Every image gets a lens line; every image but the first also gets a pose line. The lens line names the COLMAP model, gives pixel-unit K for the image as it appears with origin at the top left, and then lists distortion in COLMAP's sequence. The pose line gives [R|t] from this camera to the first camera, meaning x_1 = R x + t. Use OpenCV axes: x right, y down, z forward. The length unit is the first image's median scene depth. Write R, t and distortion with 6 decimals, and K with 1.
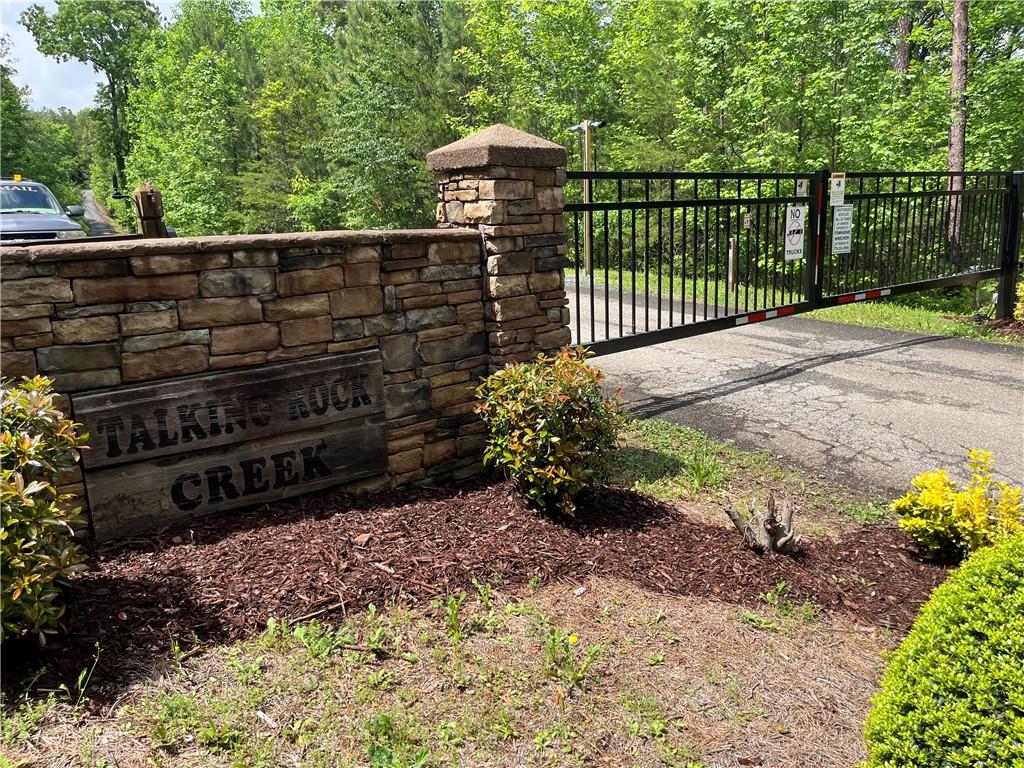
lens RADIAL K [[784.4, 0, 512.0], [0, 784.4, 384.0], [0, 0, 1]] dist [0.045787, -0.068852]
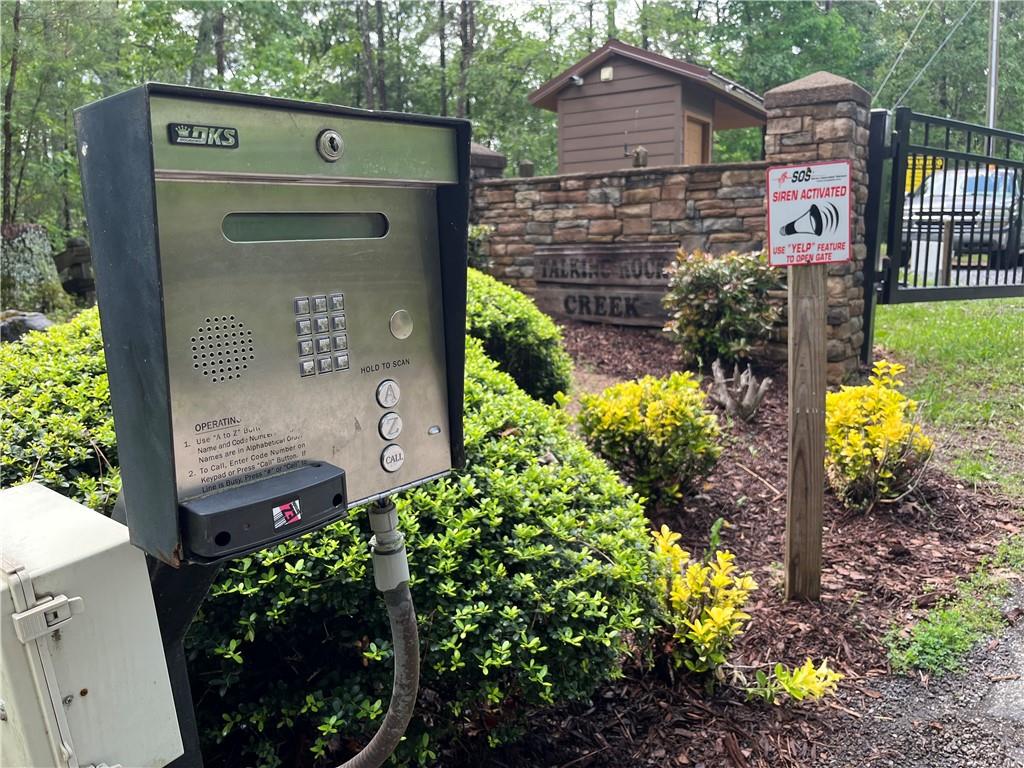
lens RADIAL K [[784.4, 0, 512.0], [0, 784.4, 384.0], [0, 0, 1]] dist [0.045787, -0.068852]
pose [[0.248919, 0.194303, -0.948834, 1.358056], [-0.208366, 0.967473, 0.143456, 0.074808], [0.945845, 0.161996, 0.281308, 0.340017]]
